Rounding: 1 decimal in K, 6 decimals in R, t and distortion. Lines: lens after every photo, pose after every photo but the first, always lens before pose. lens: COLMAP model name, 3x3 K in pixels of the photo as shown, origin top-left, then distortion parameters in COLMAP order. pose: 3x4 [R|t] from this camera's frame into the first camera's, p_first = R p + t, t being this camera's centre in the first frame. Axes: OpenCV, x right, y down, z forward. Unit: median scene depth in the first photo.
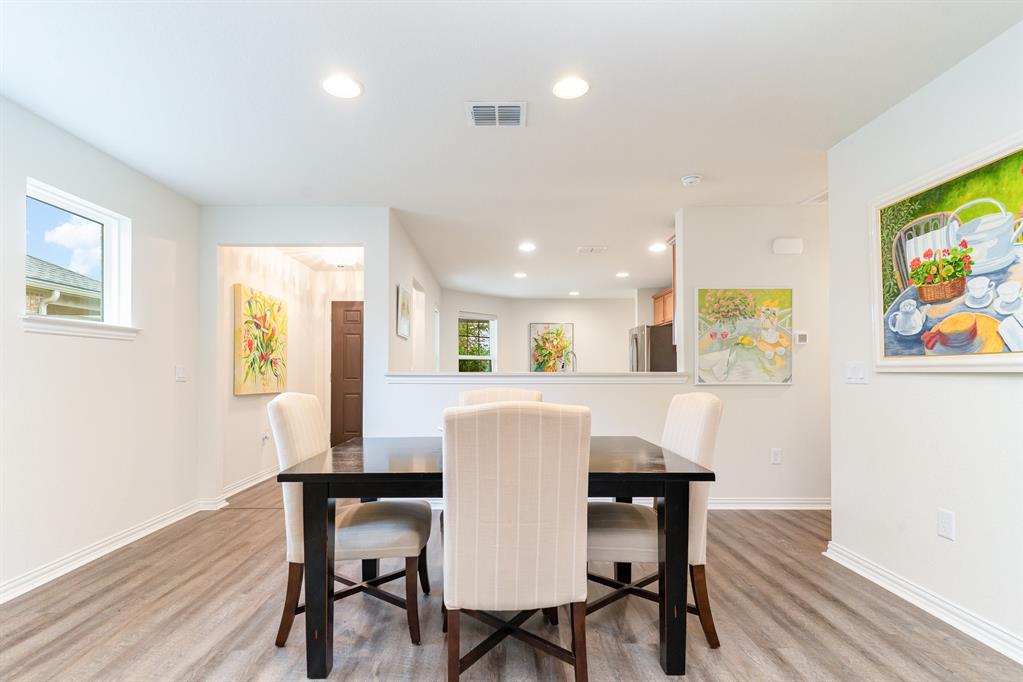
lens RADIAL K [[496.7, 0, 493.8], [0, 496.7, 368.5], [0, 0, 1]] dist [0.000472, -0.000012]
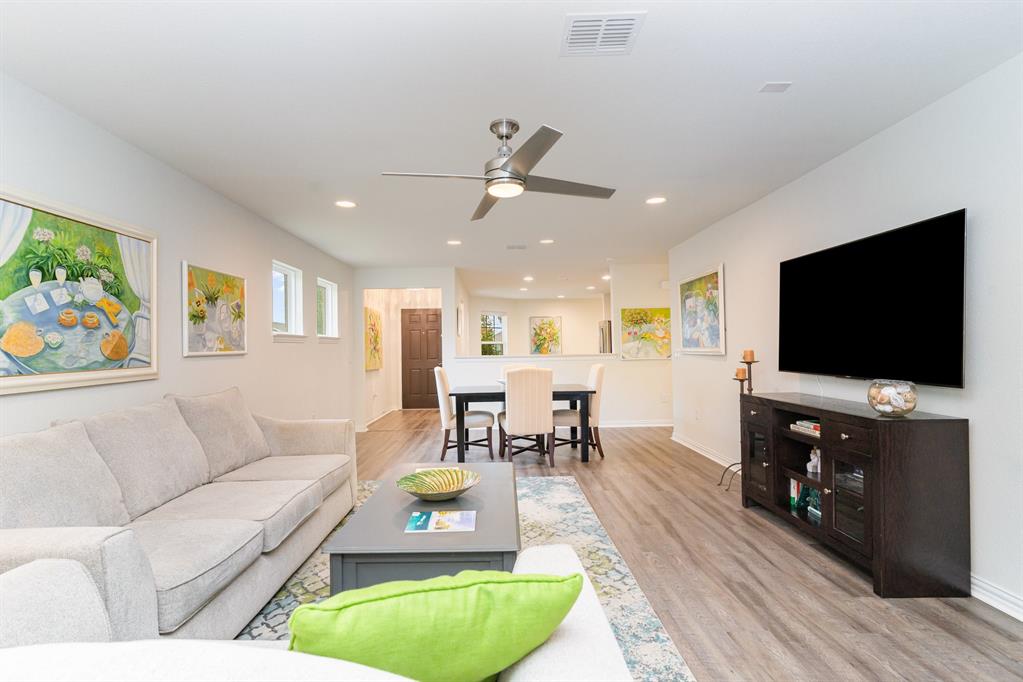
lens RADIAL K [[501.1, 0, 511.5], [0, 501.1, 341.0], [0, 0, 1]] dist [-0.000227, -0.000012]
pose [[0.999159, -0.015839, 0.037812, -0.071637], [0.016124, 0.999844, -0.007241, -0.031362], [-0.037691, 0.007845, 0.999259, -0.855315]]
